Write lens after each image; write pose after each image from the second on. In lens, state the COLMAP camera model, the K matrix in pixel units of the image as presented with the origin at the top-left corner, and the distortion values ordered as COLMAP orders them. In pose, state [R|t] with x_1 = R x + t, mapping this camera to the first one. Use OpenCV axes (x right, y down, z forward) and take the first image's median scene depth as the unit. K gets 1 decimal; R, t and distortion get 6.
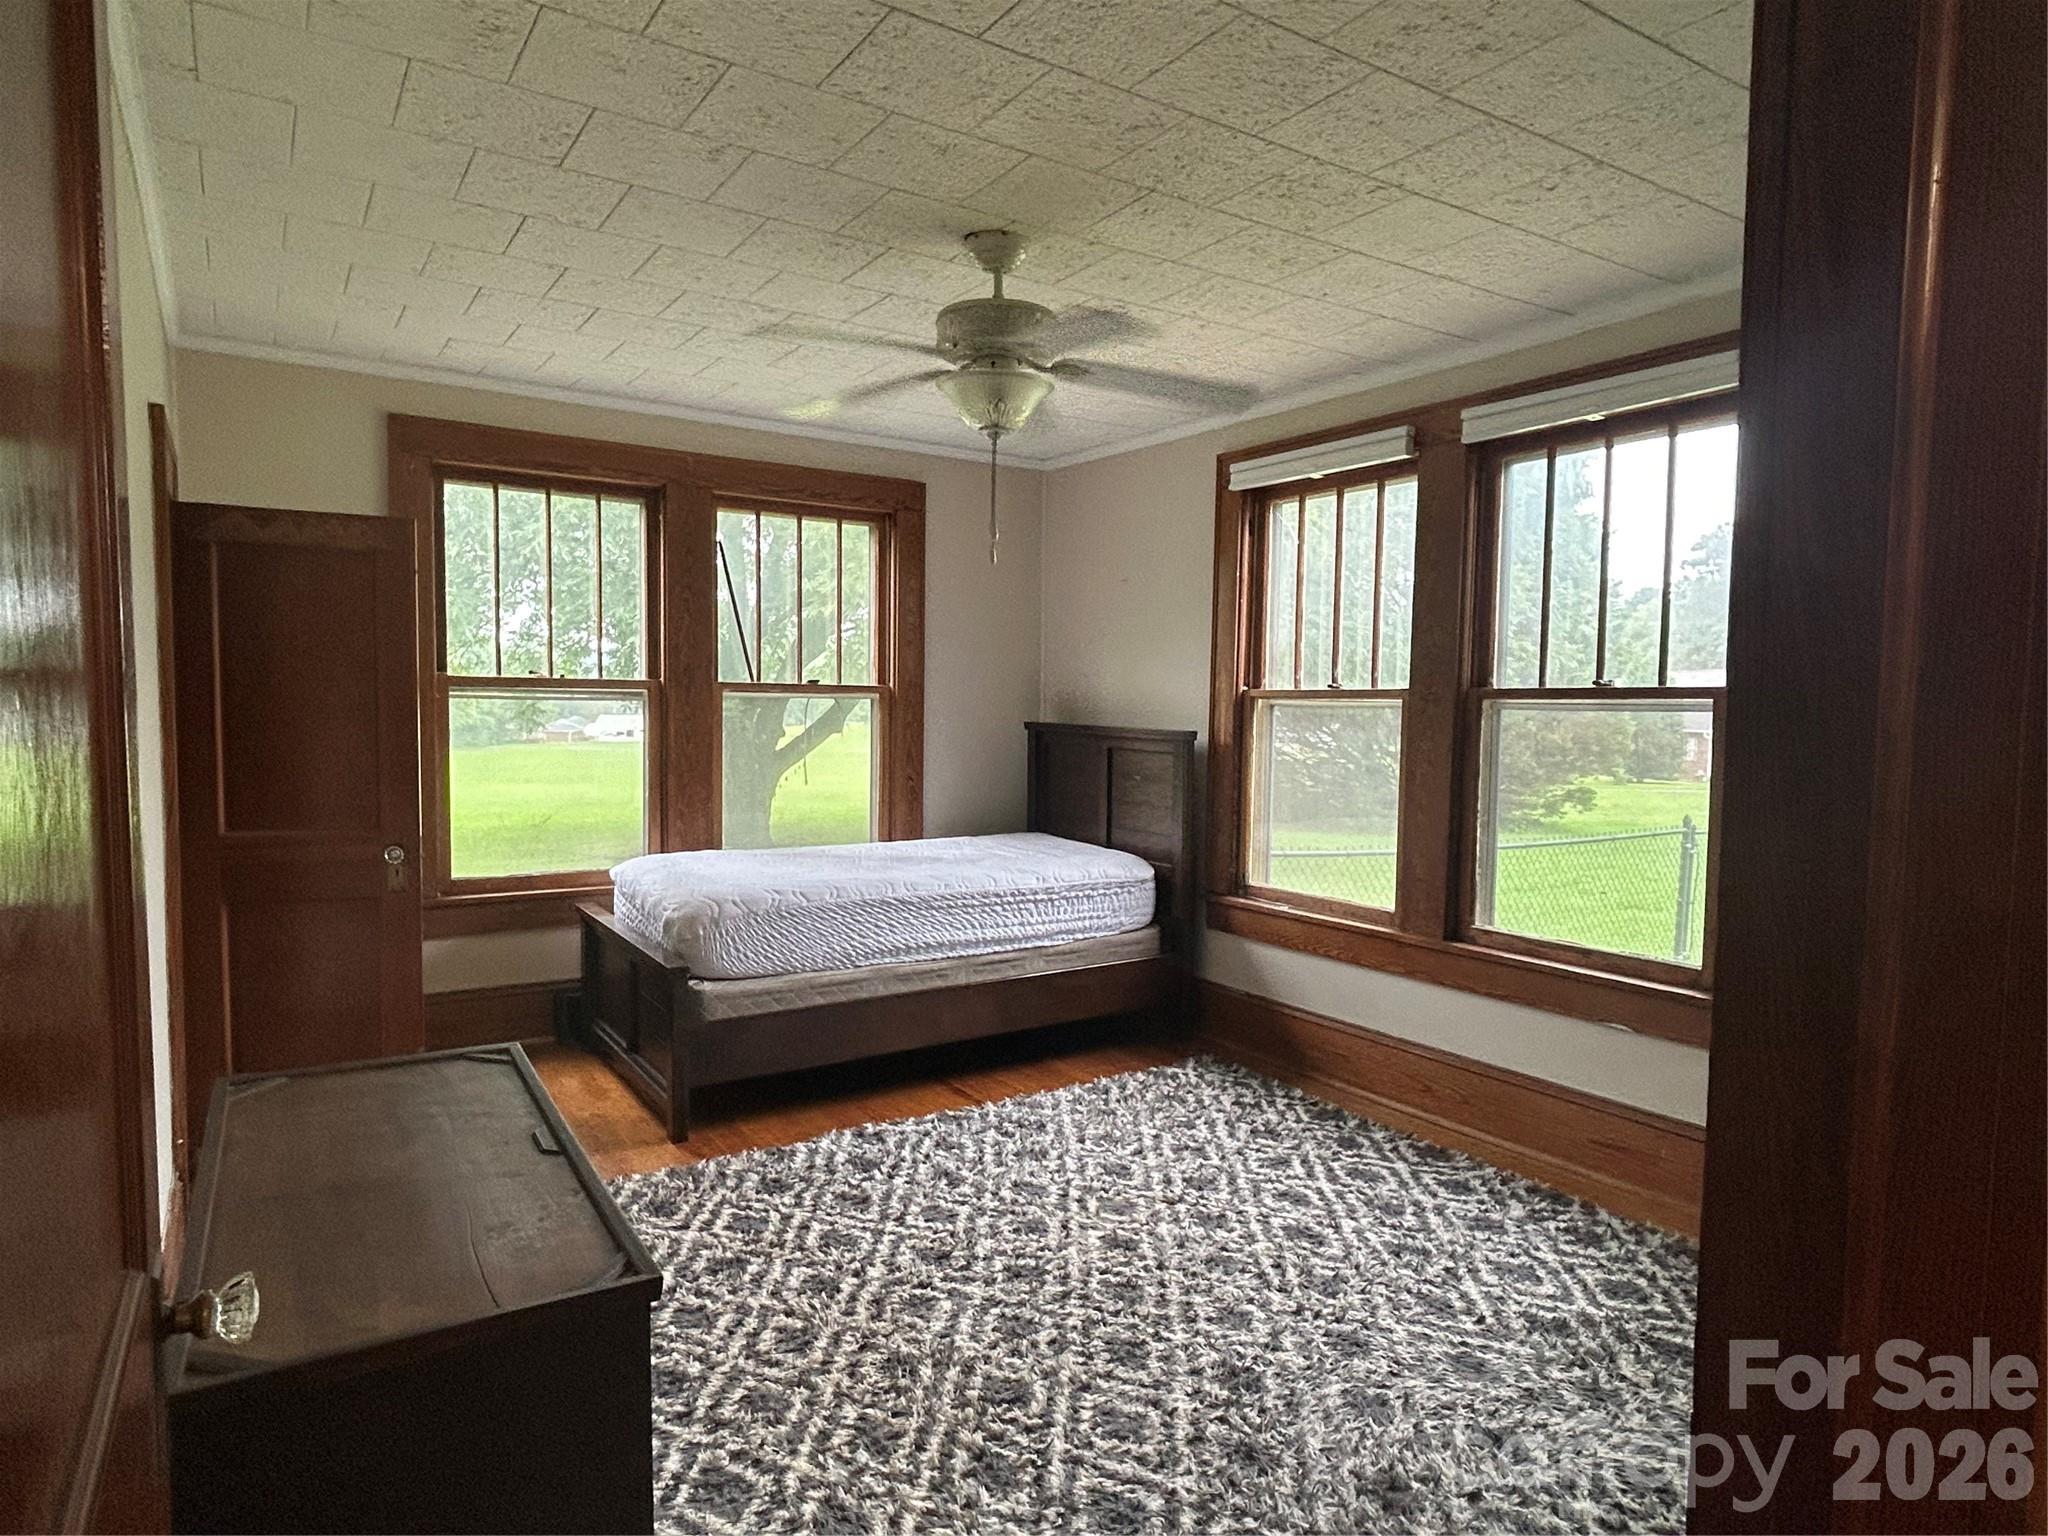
lens RADIAL K [[1201.3, 0, 1029.8], [0, 1201.3, 777.1], [0, 0, 1]] dist [0.002767, 0.000644]
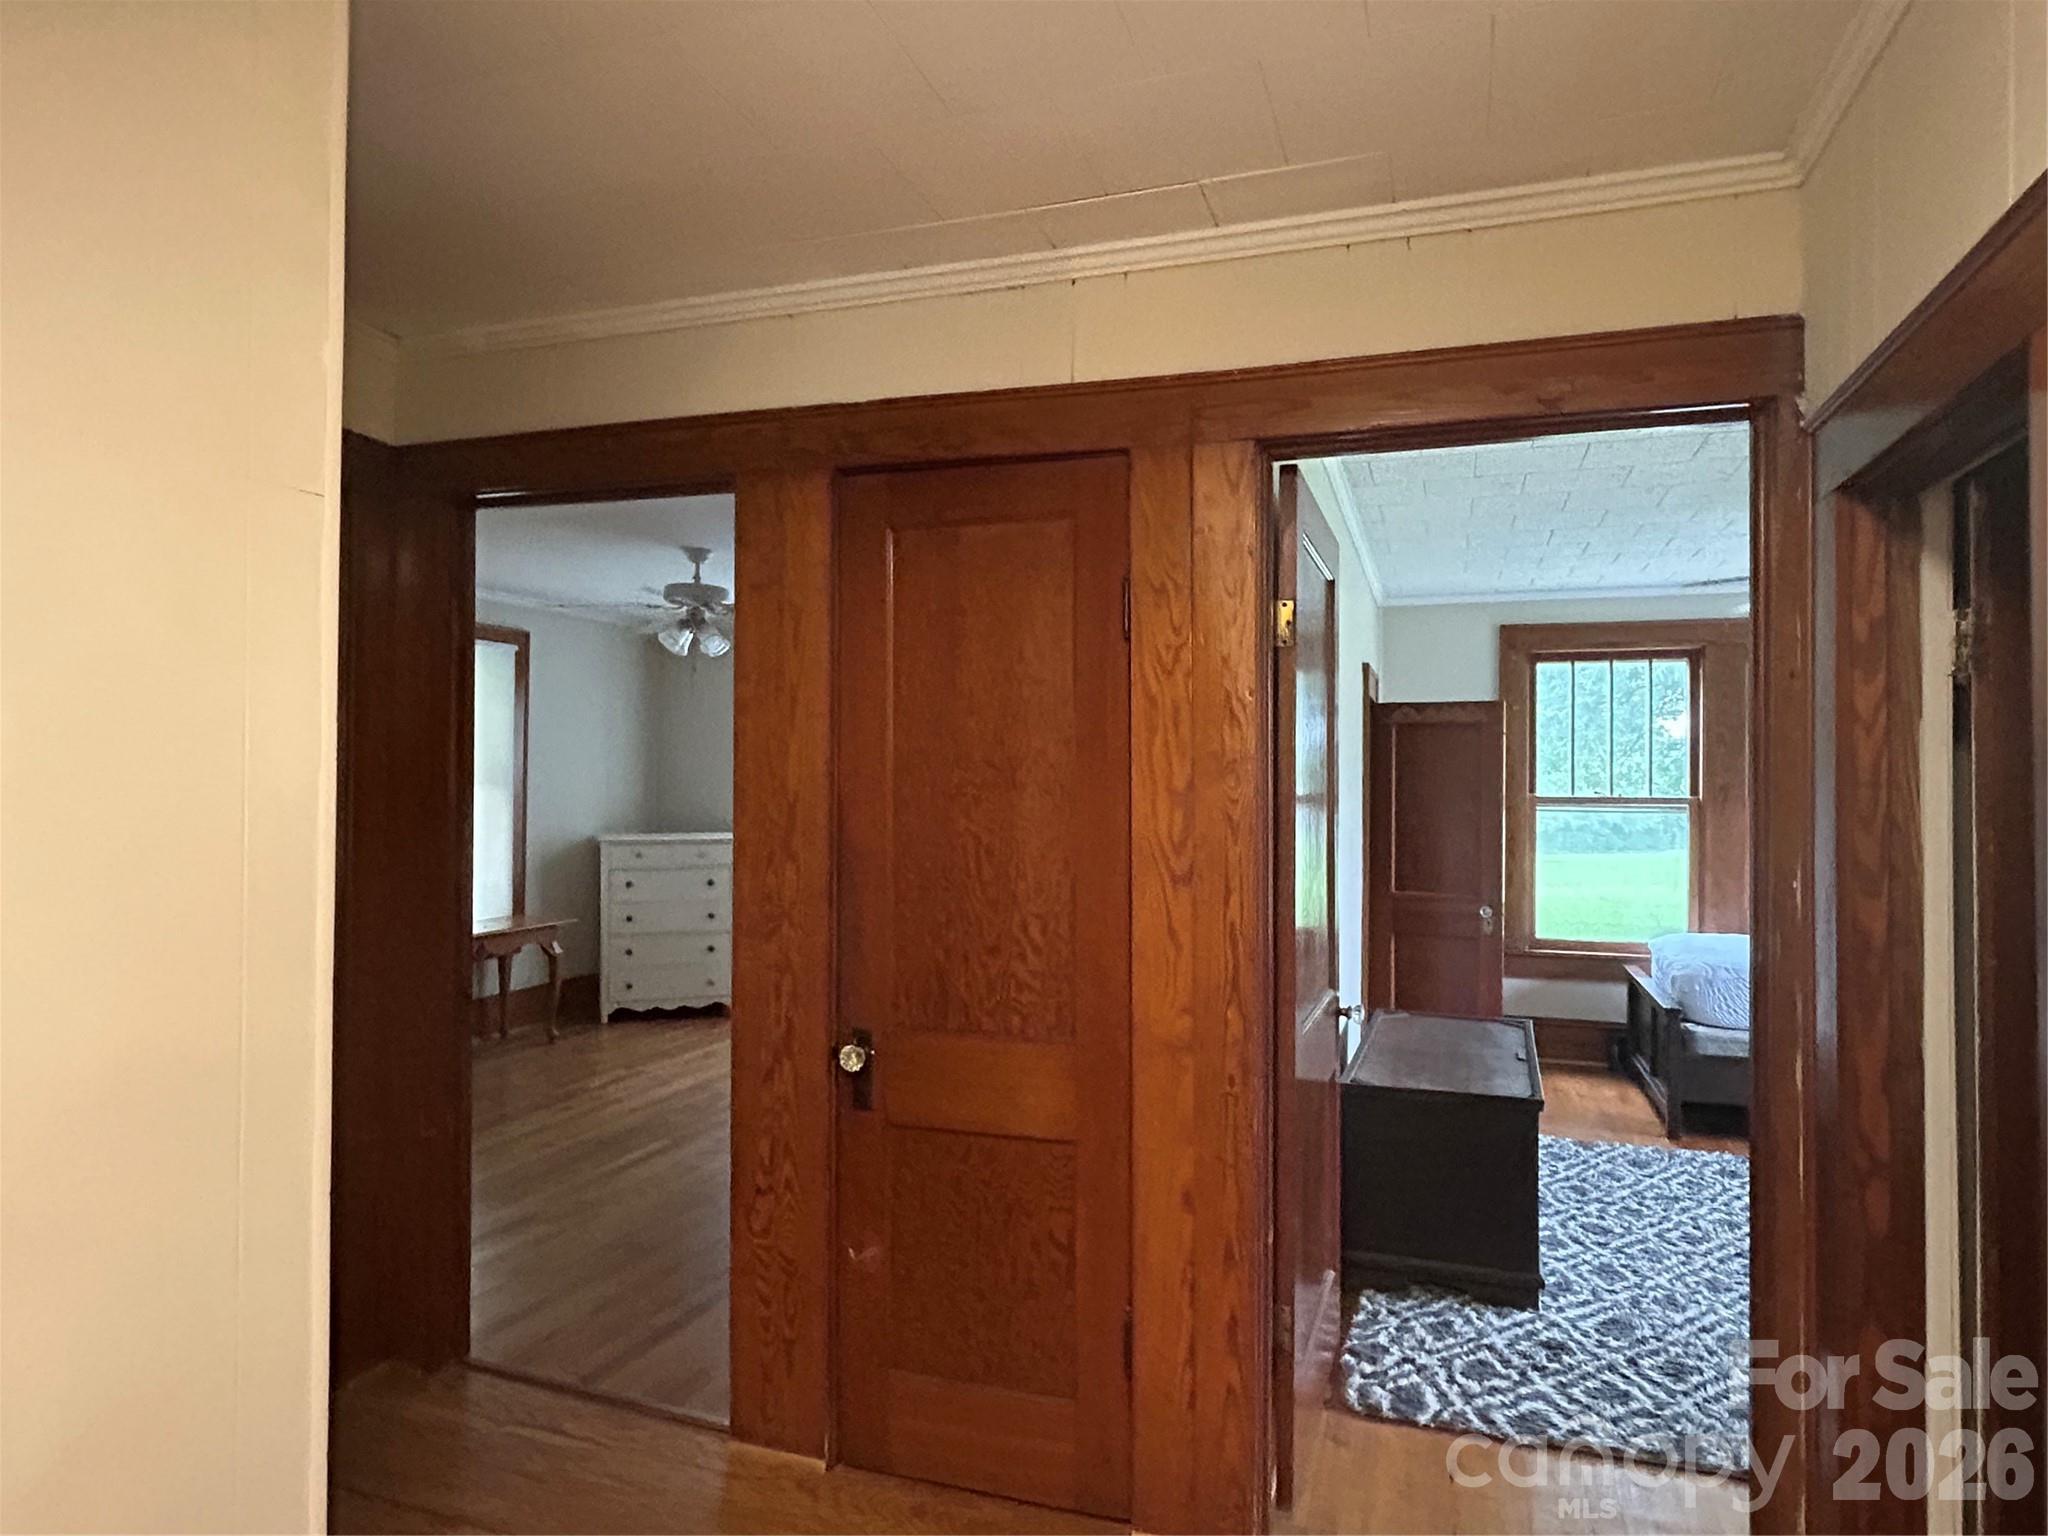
lens RADIAL K [[1201.3, 0, 1029.8], [0, 1201.3, 777.1], [0, 0, 1]] dist [0.002767, 0.000644]
pose [[0.608450, -0.016870, -0.793413, 0.341384], [-0.050589, 0.996916, -0.059993, 0.012299], [0.791978, 0.076641, 0.605720, -0.421356]]
